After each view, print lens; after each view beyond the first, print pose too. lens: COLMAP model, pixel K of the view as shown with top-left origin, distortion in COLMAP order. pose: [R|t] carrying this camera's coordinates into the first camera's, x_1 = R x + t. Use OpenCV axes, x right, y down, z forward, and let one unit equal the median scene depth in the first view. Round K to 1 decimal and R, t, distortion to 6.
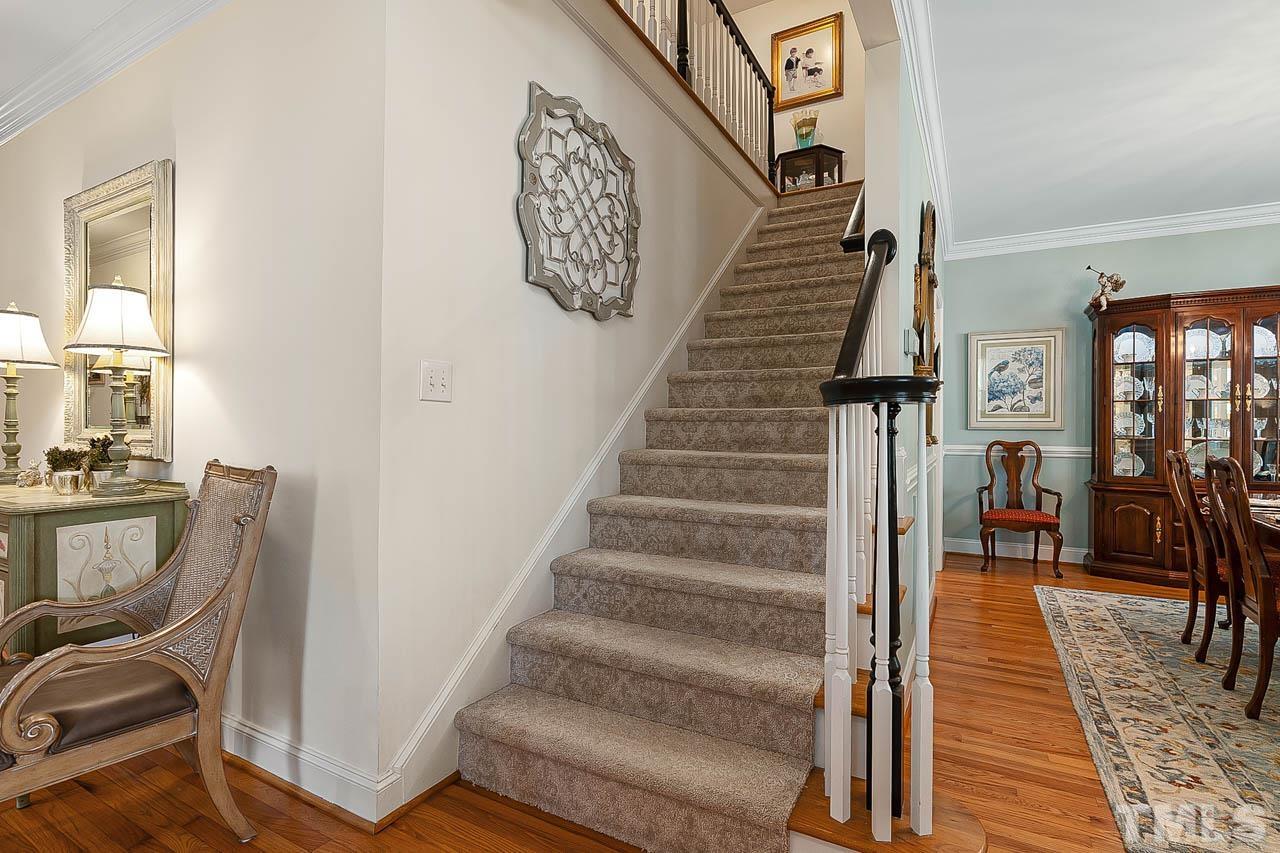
lens RADIAL K [[608.1, 0, 642.2], [0, 608.1, 426.9], [0, 0, 1]] dist [-0.010107, 0.001832]
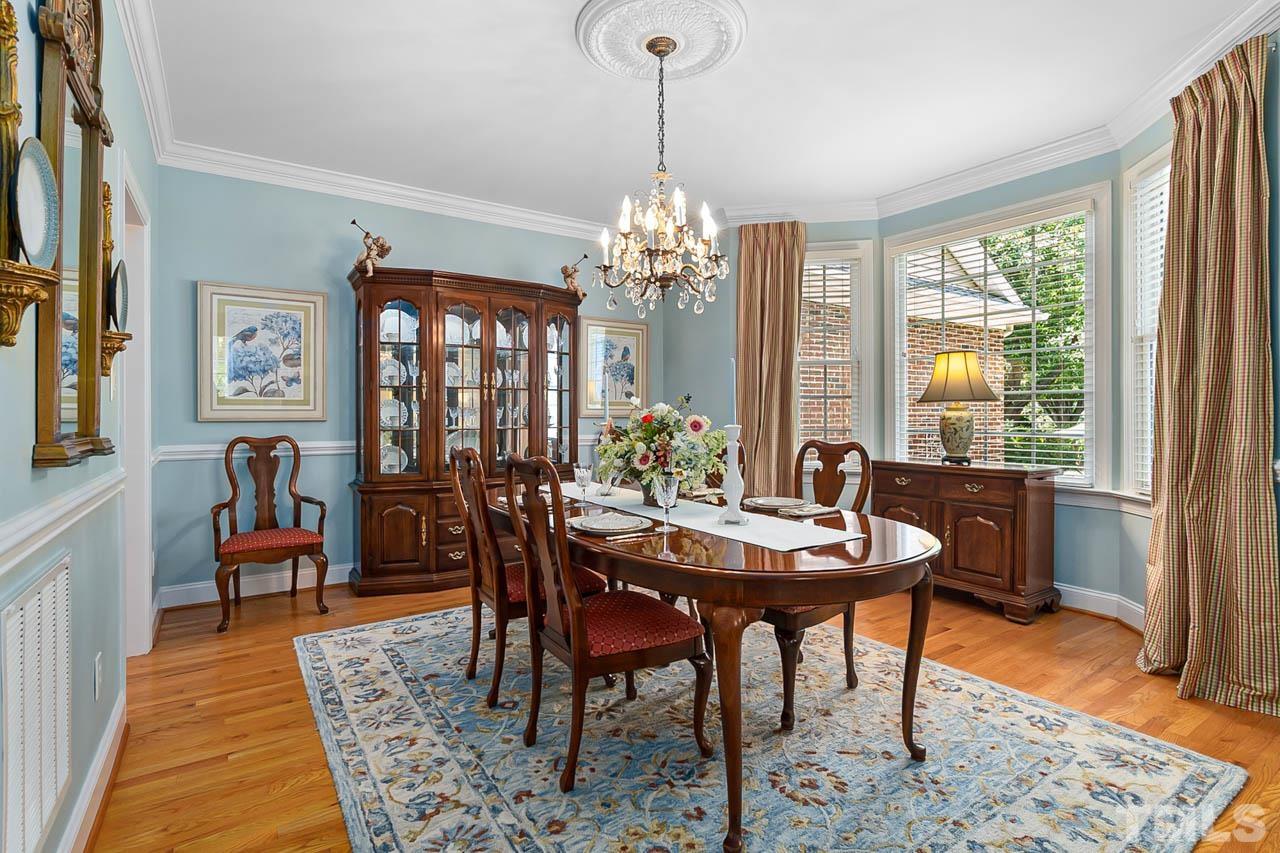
lens RADIAL K [[608.1, 0, 627.4], [0, 608.1, 415.3], [0, 0, 1]] dist [-0.010107, 0.001832]
pose [[0.467331, -0.006275, 0.884060, 0.293765], [0.006418, 0.999973, 0.003705, -0.004154], [-0.884059, 0.003942, 0.467359, 0.462072]]
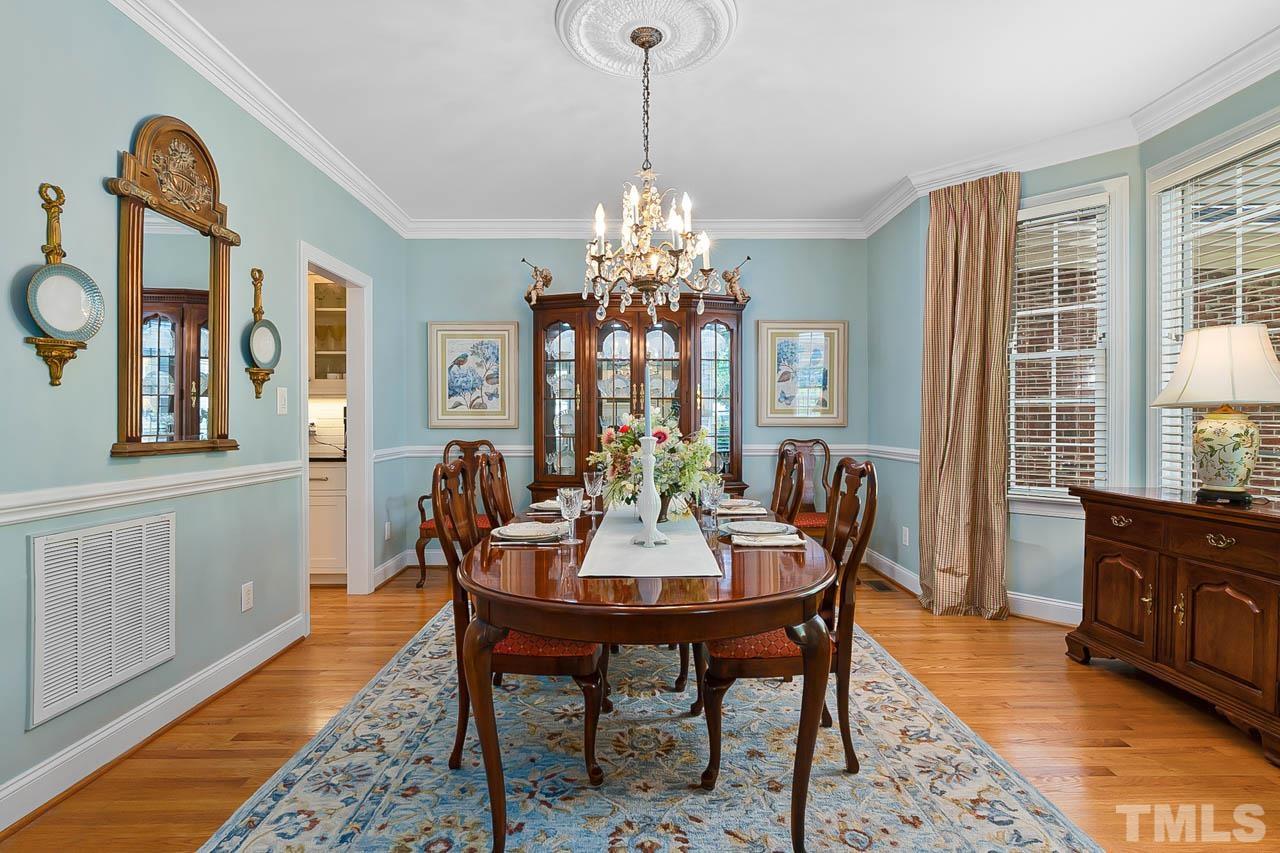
lens RADIAL K [[608.1, 0, 634.6], [0, 608.1, 425.7], [0, 0, 1]] dist [-0.010107, 0.001832]
pose [[0.872229, -0.006664, 0.489053, 0.669855], [0.005219, 0.999977, 0.004317, -0.003273], [-0.489070, -0.001213, 0.872244, 0.105945]]
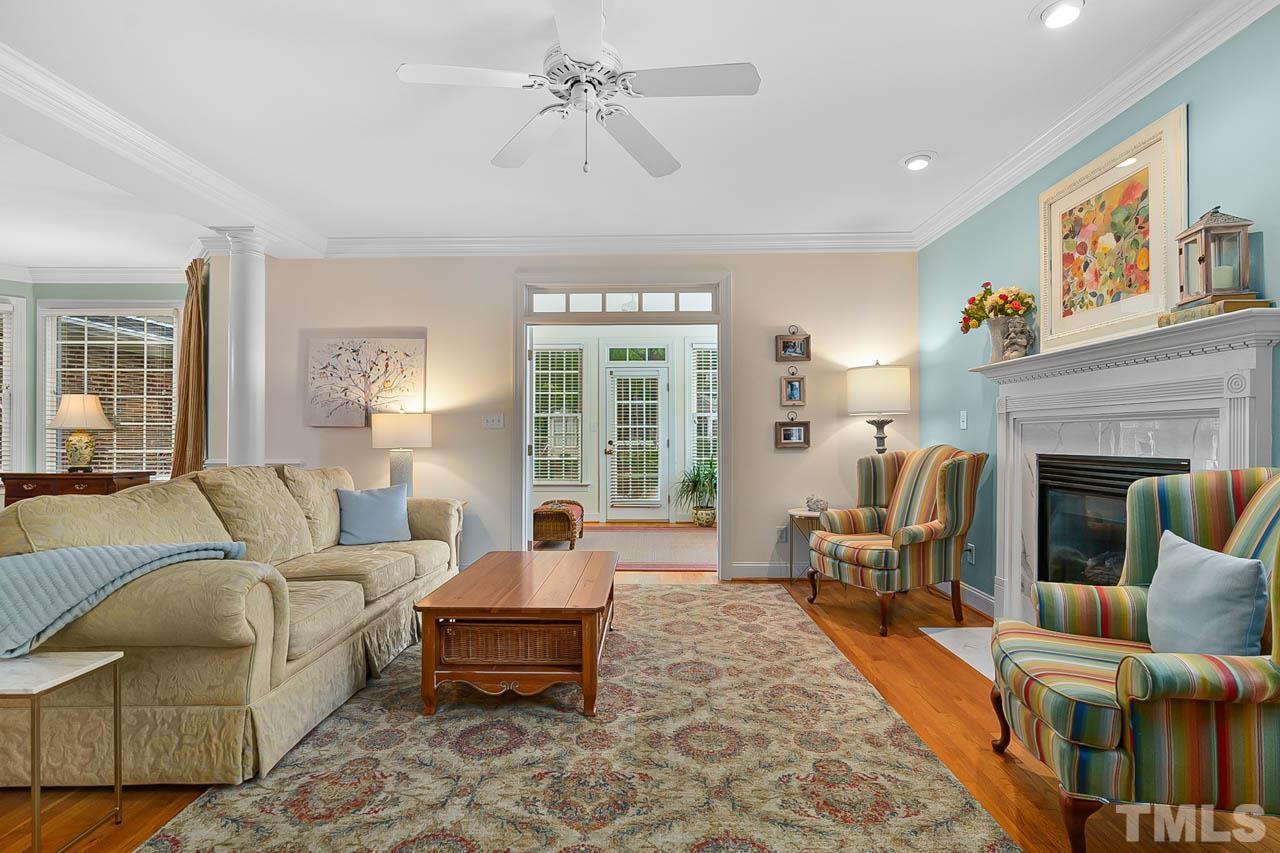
lens RADIAL K [[608.1, 0, 642.9], [0, 608.1, 436.9], [0, 0, 1]] dist [-0.010107, 0.001832]
pose [[-0.469942, -0.001551, 0.882696, -0.692633], [0.001385, 0.999996, 0.002494, -0.002978], [-0.882696, 0.002395, -0.469938, -0.226715]]
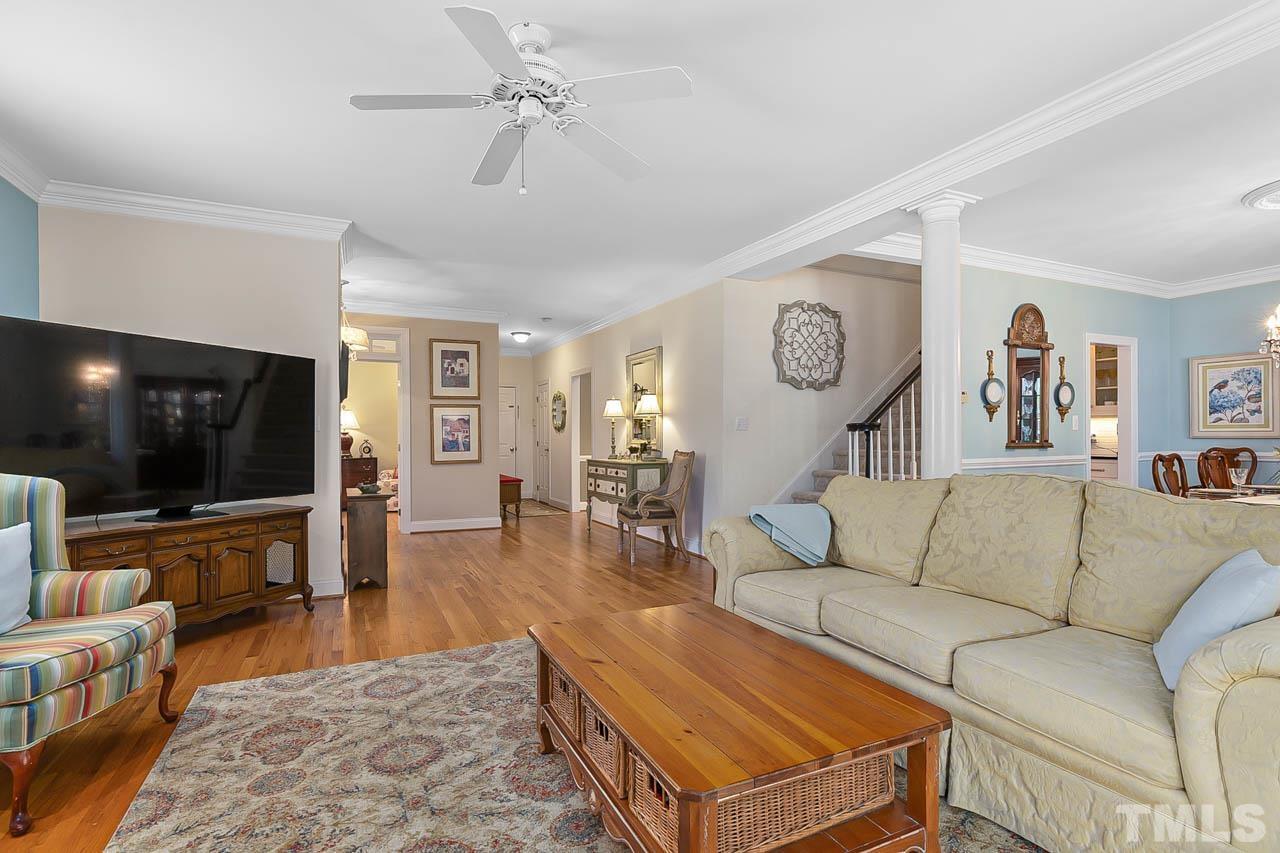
lens RADIAL K [[608.1, 0, 638.1], [0, 608.1, 438.9], [0, 0, 1]] dist [-0.010107, 0.001832]
pose [[0.810765, -0.004415, -0.585355, 0.650382], [0.005051, 0.999987, -0.000546, 0.000699], [0.585350, -0.002514, 0.810777, -1.120411]]
